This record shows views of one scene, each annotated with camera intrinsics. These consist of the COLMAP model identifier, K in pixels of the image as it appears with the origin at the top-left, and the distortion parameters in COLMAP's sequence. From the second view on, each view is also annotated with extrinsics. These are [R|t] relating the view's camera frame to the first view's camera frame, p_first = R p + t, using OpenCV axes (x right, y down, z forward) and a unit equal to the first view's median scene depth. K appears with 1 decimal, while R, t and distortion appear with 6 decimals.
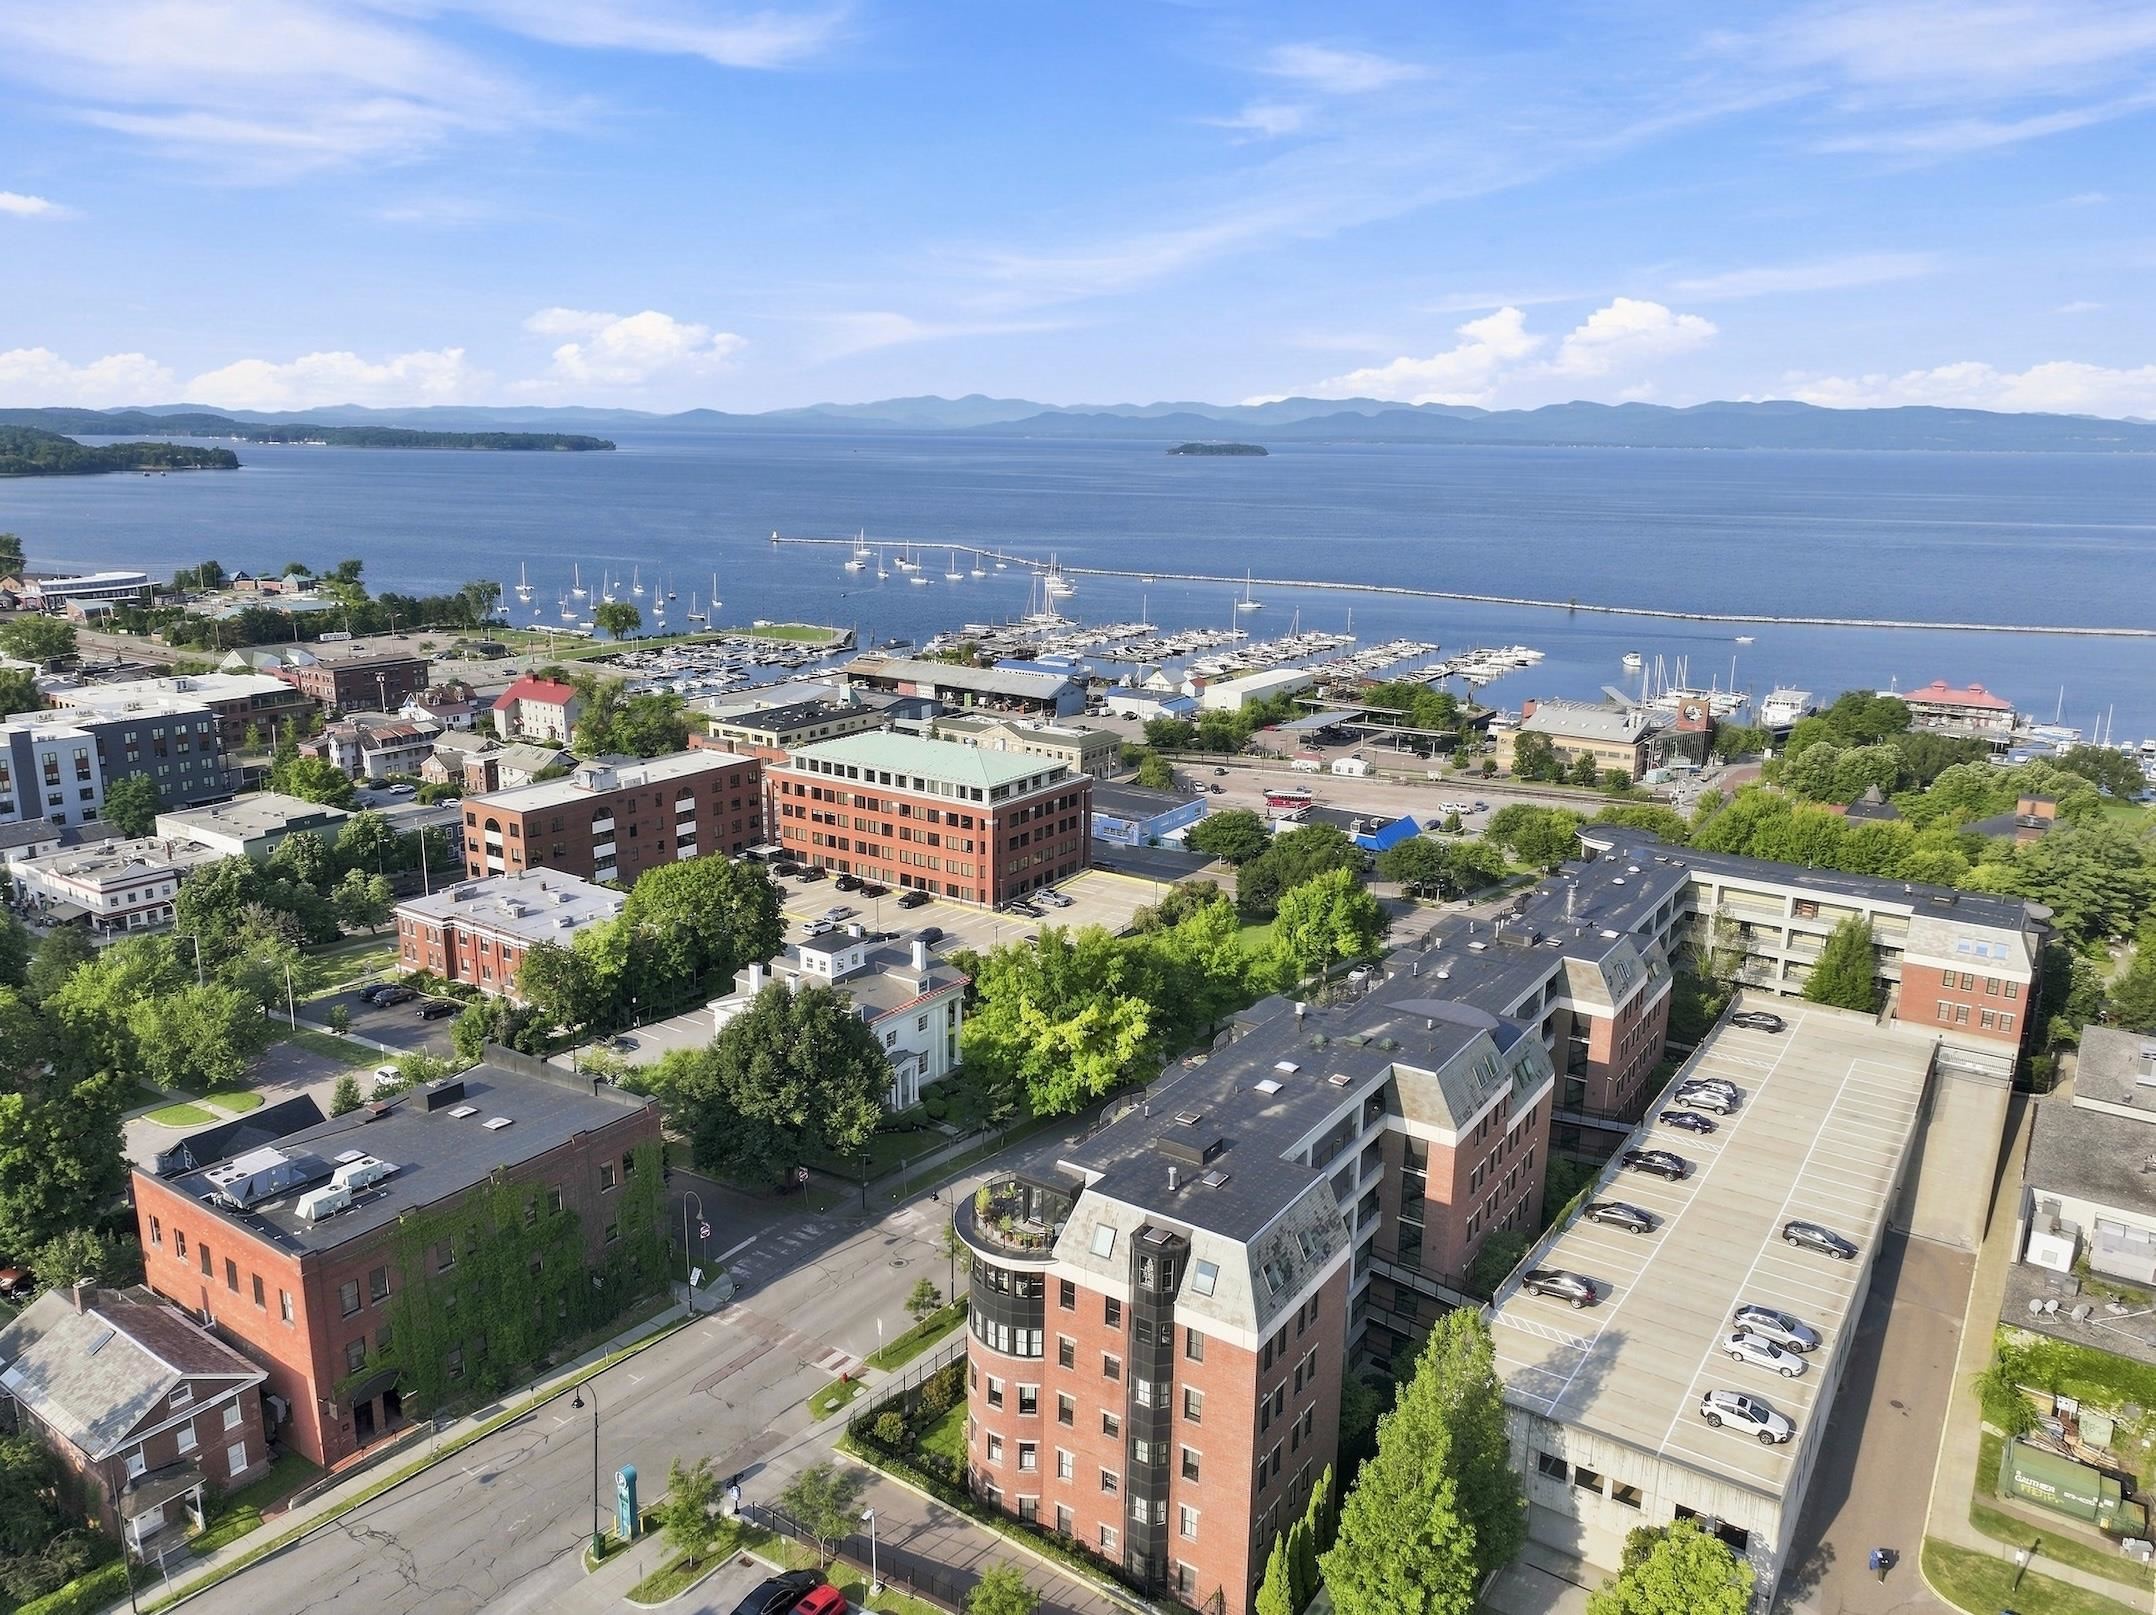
lens RADIAL K [[1500.3, 0, 1089.1], [0, 1500.3, 805.8], [0, 0, 1]] dist [0.004681, -0.000621]
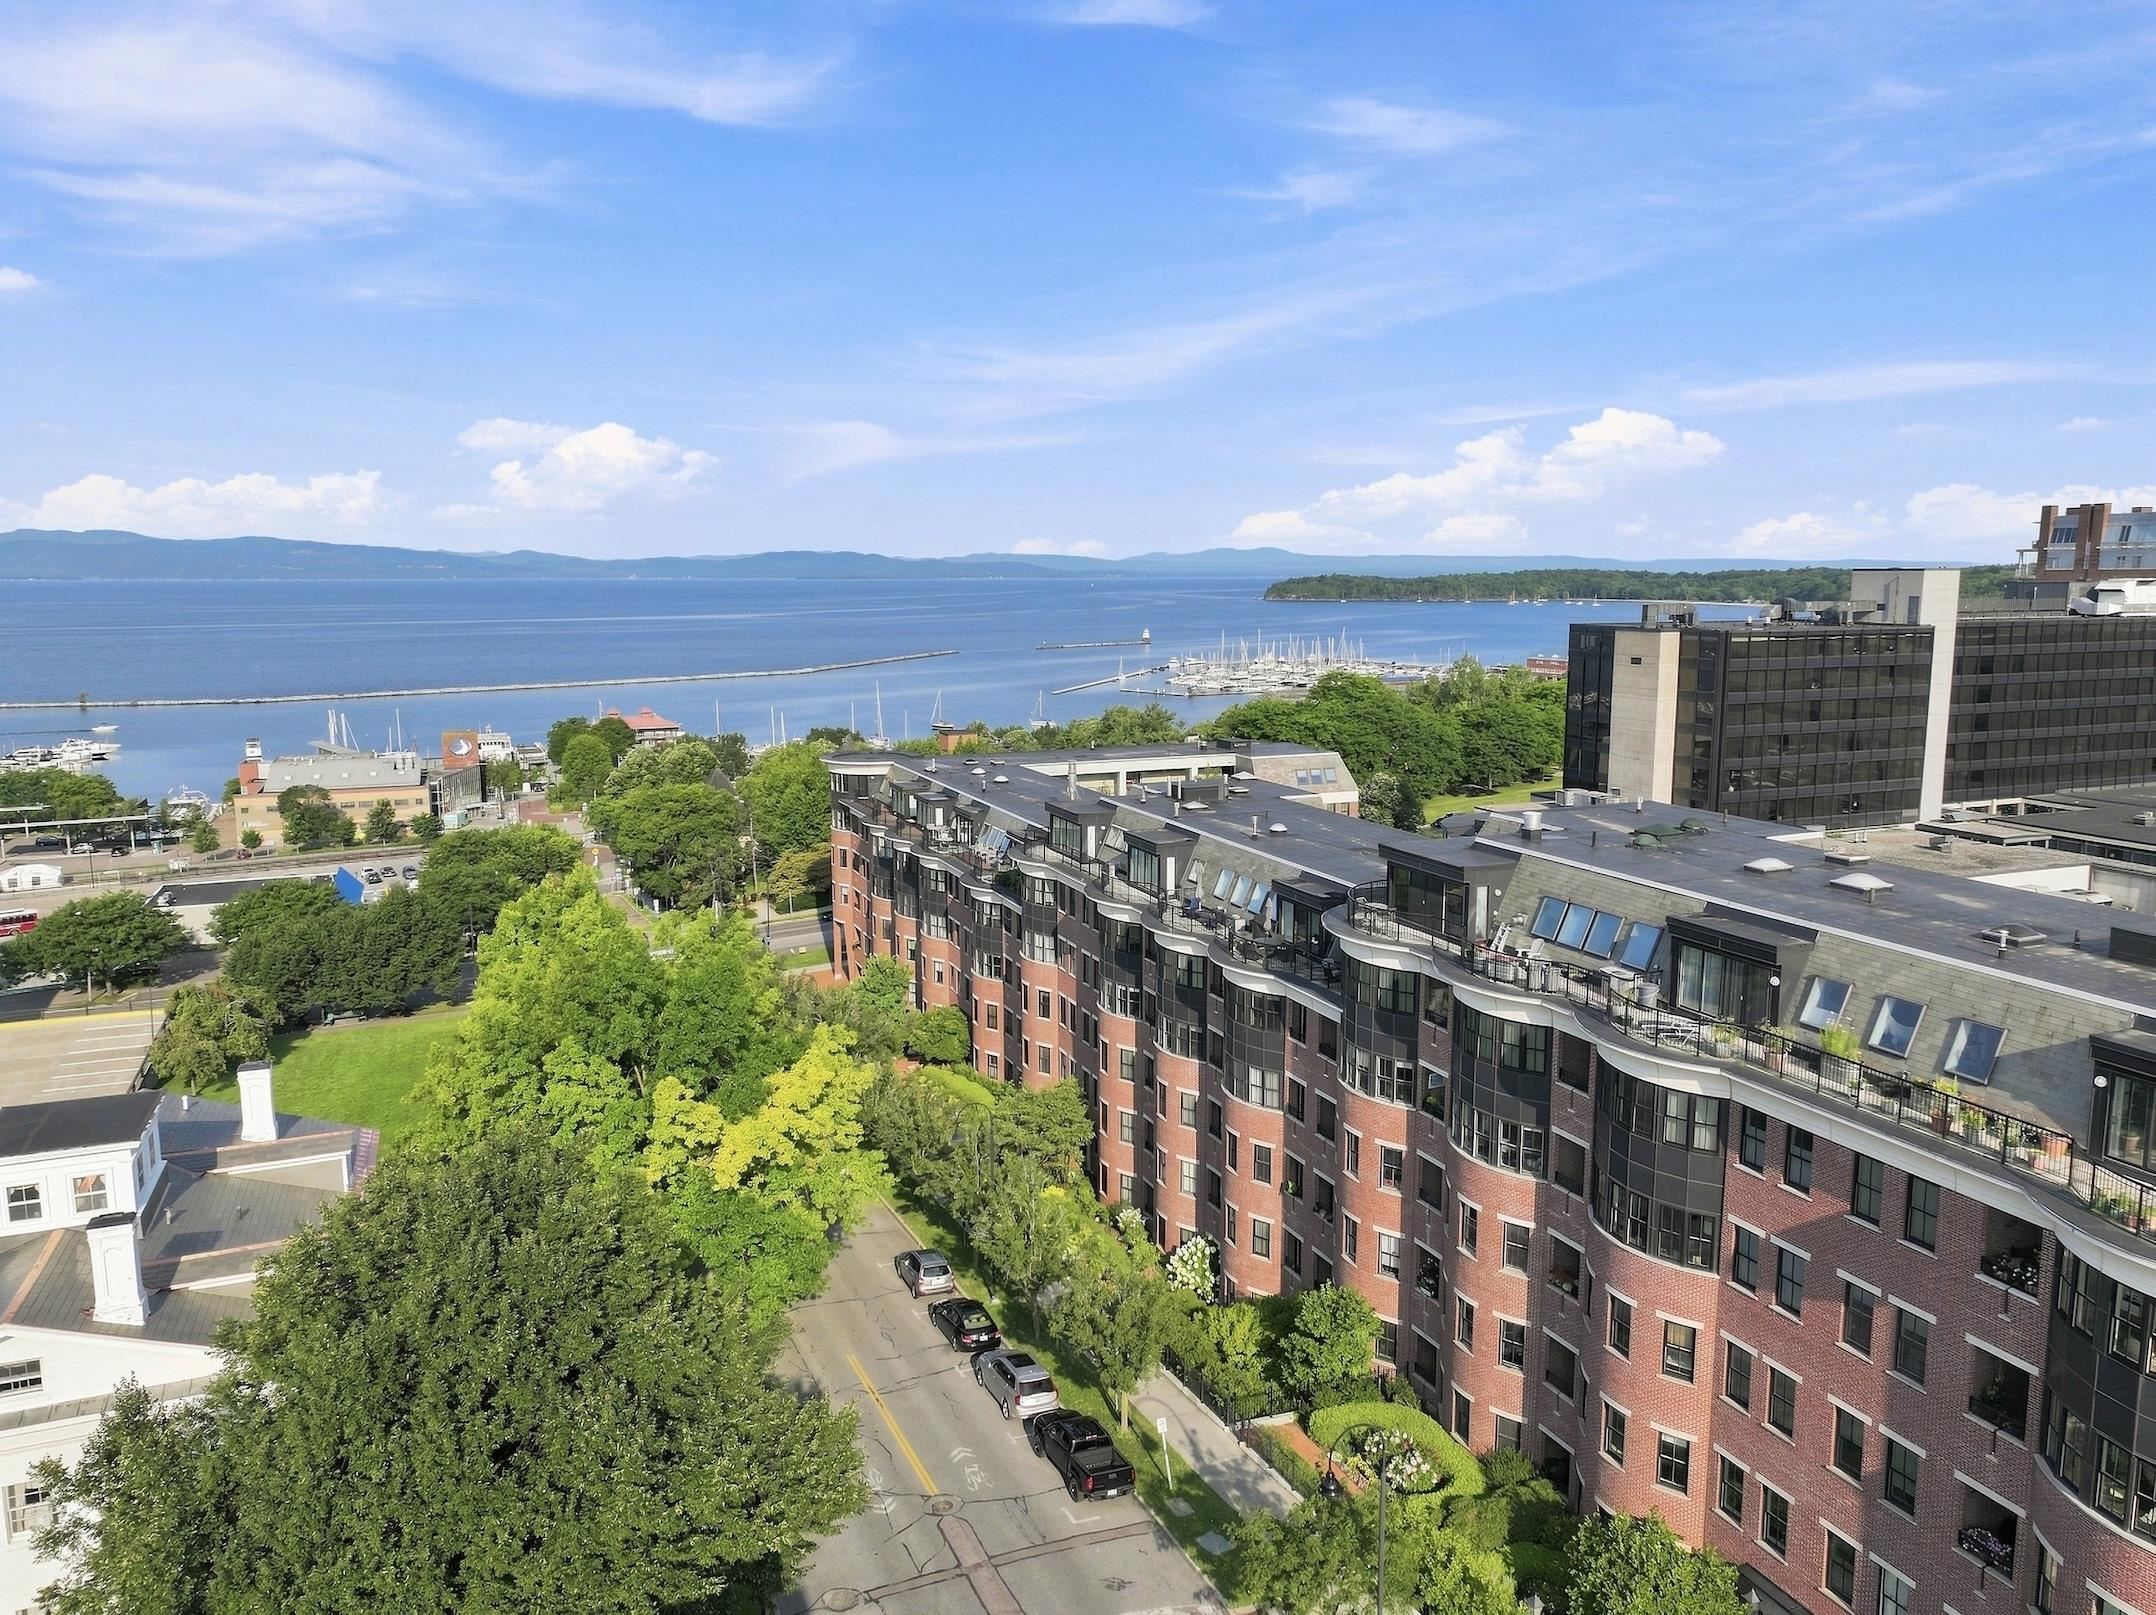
lens RADIAL K [[1500.3, 0, 1089.1], [0, 1500.3, 805.8], [0, 0, 1]] dist [0.004681, -0.000621]
pose [[0.548379, -0.141078, 0.824243, -0.191398], [0.209266, 0.977456, 0.028075, 0.037614], [-0.809622, 0.157090, 0.565539, 0.385338]]
